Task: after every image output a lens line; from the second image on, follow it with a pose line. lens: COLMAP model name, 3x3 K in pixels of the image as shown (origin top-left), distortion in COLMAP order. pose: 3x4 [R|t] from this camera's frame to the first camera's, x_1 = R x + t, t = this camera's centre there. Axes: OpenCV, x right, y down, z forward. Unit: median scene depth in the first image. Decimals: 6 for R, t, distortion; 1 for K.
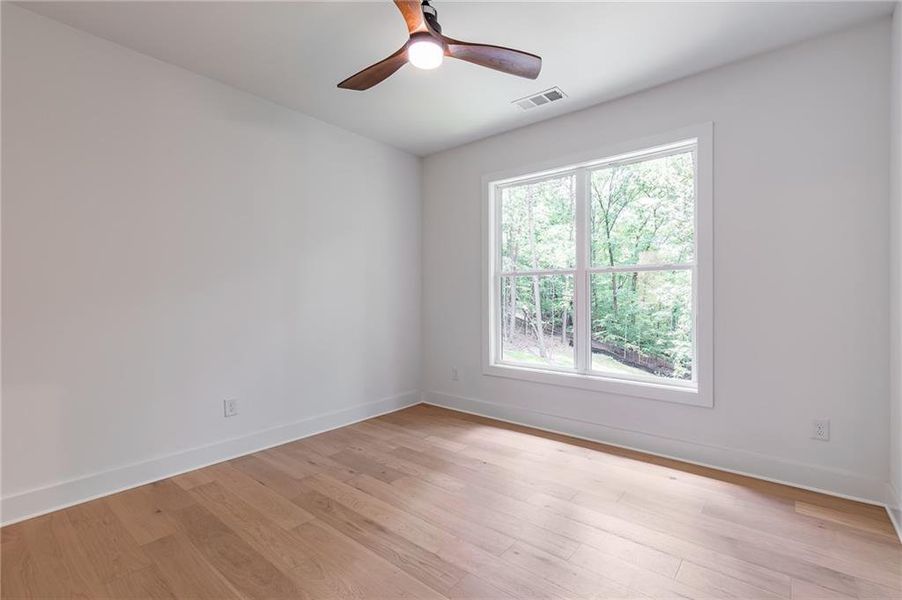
lens RADIAL K [[403.4, 0, 471.0], [0, 403.4, 298.0], [0, 0, 1]] dist [-0.001407, 0.000132]
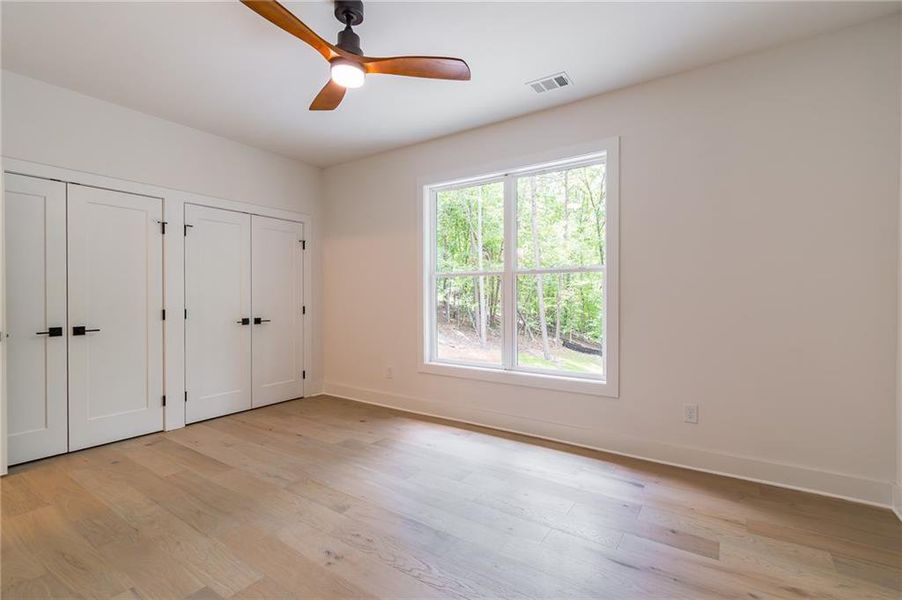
lens RADIAL K [[413.8, 0, 471.3], [0, 413.8, 297.4], [0, 0, 1]] dist [0.010752, 0.000003]
pose [[0.996583, 0.000484, 0.082591, 0.092708], [-0.000376, 0.999999, -0.001327, 0.000162], [-0.082592, 0.001291, 0.996583, -0.073623]]
